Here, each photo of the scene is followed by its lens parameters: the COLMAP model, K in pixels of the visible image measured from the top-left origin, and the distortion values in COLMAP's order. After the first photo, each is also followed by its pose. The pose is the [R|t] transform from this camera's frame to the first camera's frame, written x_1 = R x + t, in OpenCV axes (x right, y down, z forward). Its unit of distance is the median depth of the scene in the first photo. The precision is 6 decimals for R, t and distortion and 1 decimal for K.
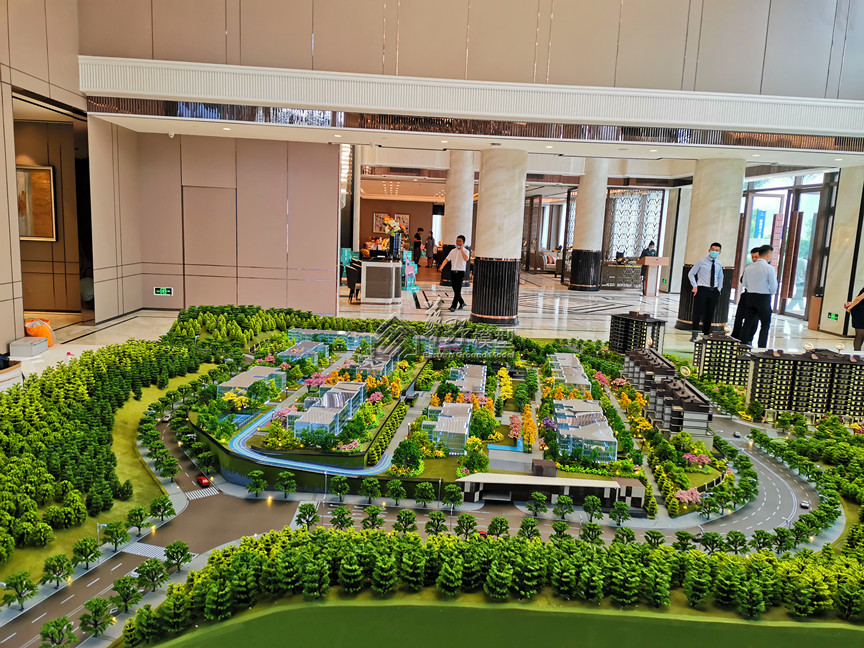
lens RADIAL K [[646.4, 0, 431.9], [0, 646.4, 326.1], [0, 0, 1]] dist [0.066642, -0.073930]
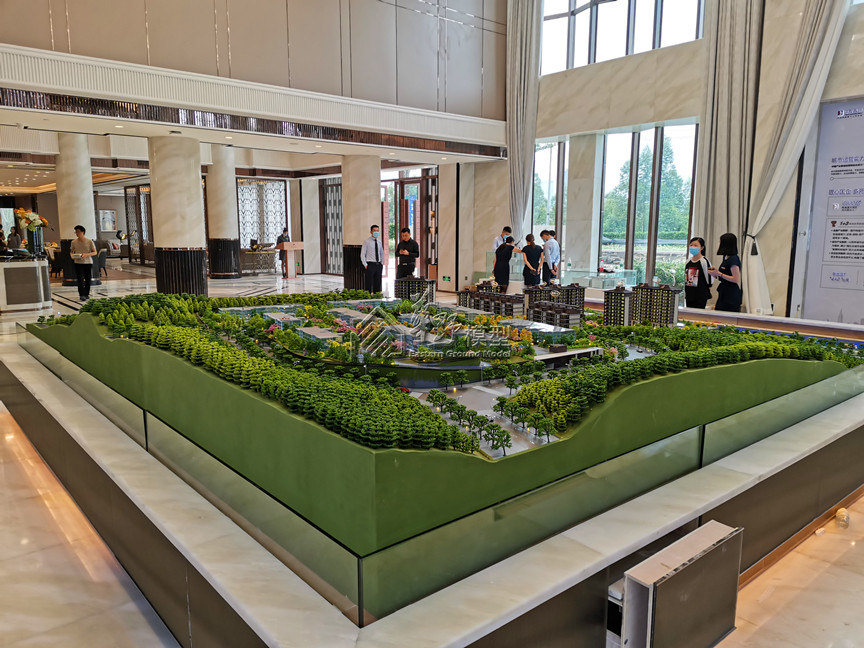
lens RADIAL K [[646.4, 0, 439.9], [0, 646.4, 324.5], [0, 0, 1]] dist [0.066642, -0.073930]
pose [[0.793293, -0.129126, 0.594990, -0.157672], [0.121826, 0.991153, 0.052673, 0.005187], [-0.596527, 0.030700, 0.802005, -0.023162]]
